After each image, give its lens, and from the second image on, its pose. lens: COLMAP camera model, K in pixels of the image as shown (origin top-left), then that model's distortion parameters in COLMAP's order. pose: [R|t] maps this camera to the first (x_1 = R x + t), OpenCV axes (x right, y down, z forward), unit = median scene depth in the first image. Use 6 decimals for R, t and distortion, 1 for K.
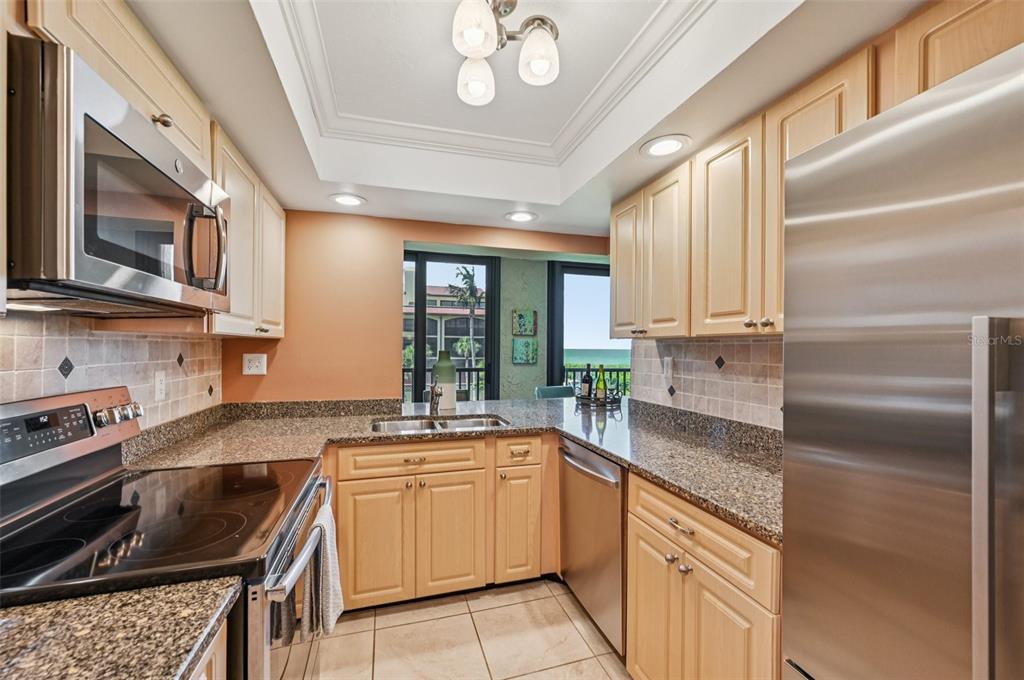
lens RADIAL K [[407.2, 0, 515.7], [0, 407.2, 348.5], [0, 0, 1]] dist [-0.003177, 0.000859]
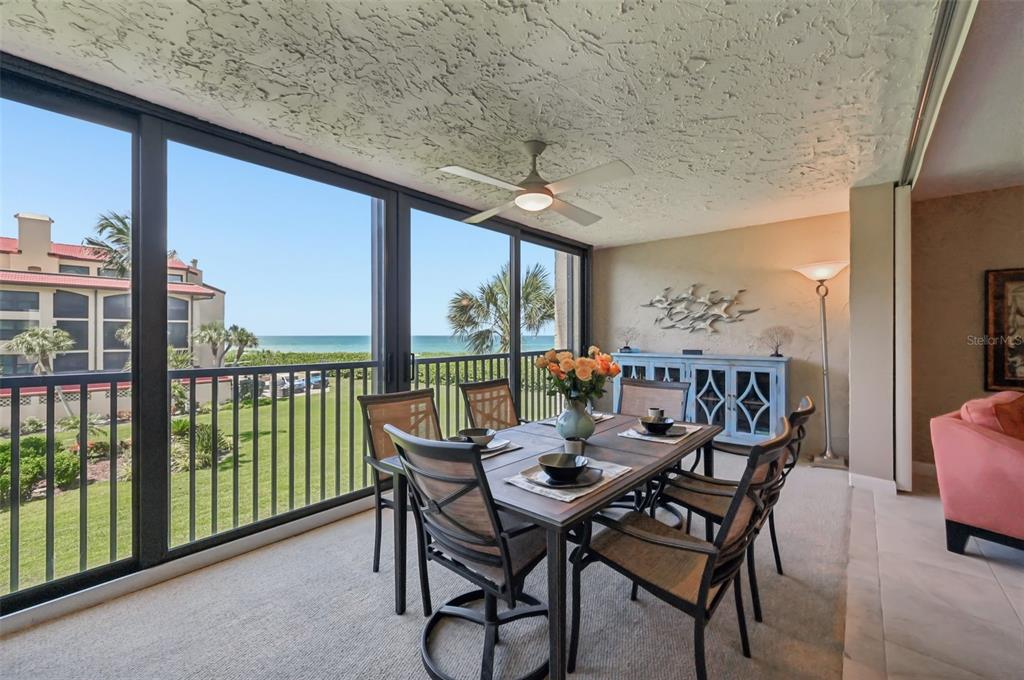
lens RADIAL K [[407.2, 0, 509.1], [0, 407.2, 332.8], [0, 0, 1]] dist [-0.003177, 0.000859]
pose [[0.851987, -0.005360, 0.523535, 1.159943], [0.008920, 0.999951, -0.004278, 0.037619], [-0.523487, 0.008315, 0.851993, 1.366436]]
